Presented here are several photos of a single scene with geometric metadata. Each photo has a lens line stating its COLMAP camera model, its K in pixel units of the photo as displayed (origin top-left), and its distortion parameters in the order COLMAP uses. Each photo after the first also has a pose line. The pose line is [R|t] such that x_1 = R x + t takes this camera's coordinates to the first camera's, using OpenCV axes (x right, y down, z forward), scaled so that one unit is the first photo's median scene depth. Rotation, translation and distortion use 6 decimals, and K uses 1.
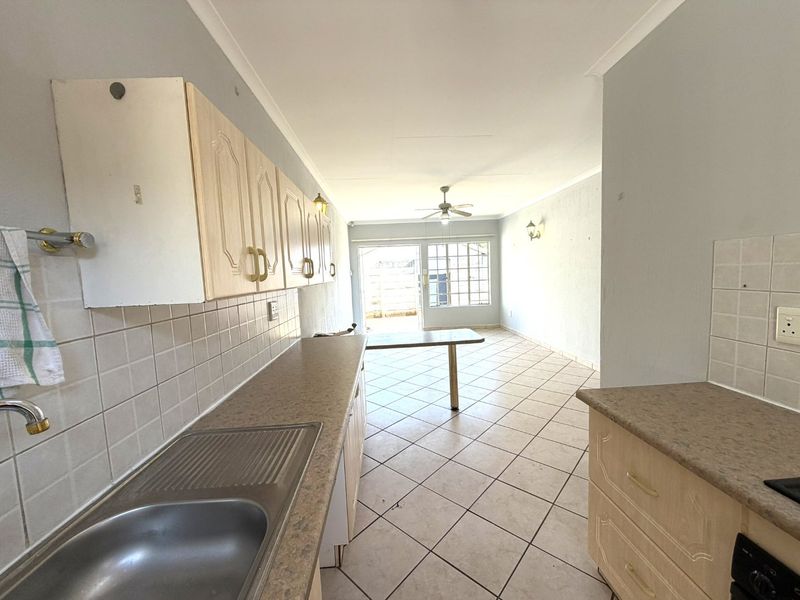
lens RADIAL K [[318.5, 0, 398.7], [0, 318.5, 299.7], [0, 0, 1]] dist [0.000336, -0.000265]
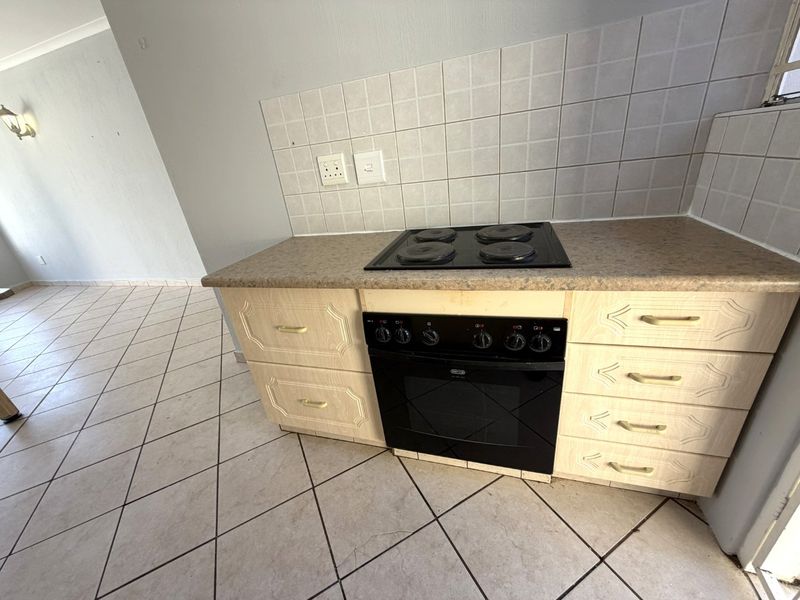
lens RADIAL K [[318.5, 0, 398.1], [0, 318.5, 300.5], [0, 0, 1]] dist [0.000336, -0.000265]
pose [[0.346891, -0.387085, 0.854302, -0.000419], [0.181543, 0.921347, 0.343747, 0.033947], [-0.920168, 0.035849, 0.389879, 0.045958]]
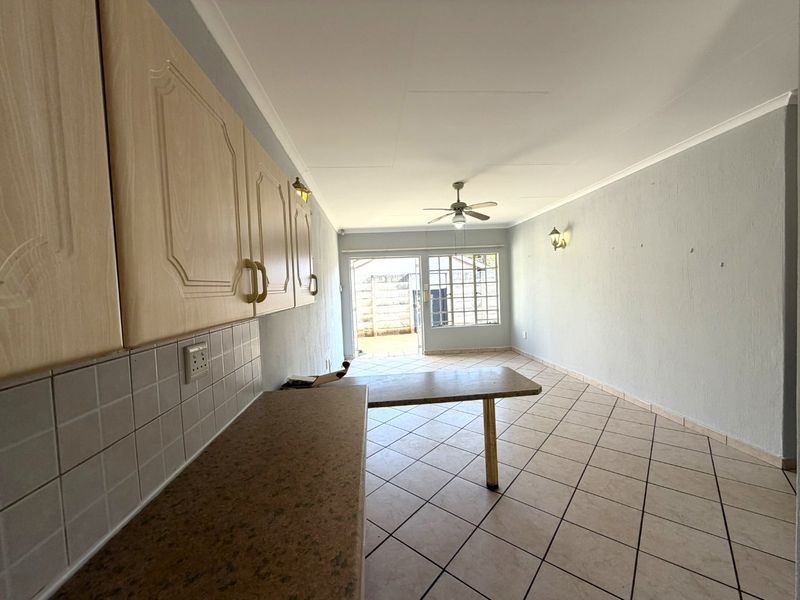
lens RADIAL K [[318.5, 0, 399.3], [0, 318.5, 300.7], [0, 0, 1]] dist [0.000336, -0.000265]
pose [[0.999407, -0.001209, 0.034401, -0.027945], [0.002704, 0.999052, -0.043439, -0.016608], [-0.034316, 0.043506, 0.998464, 0.173859]]
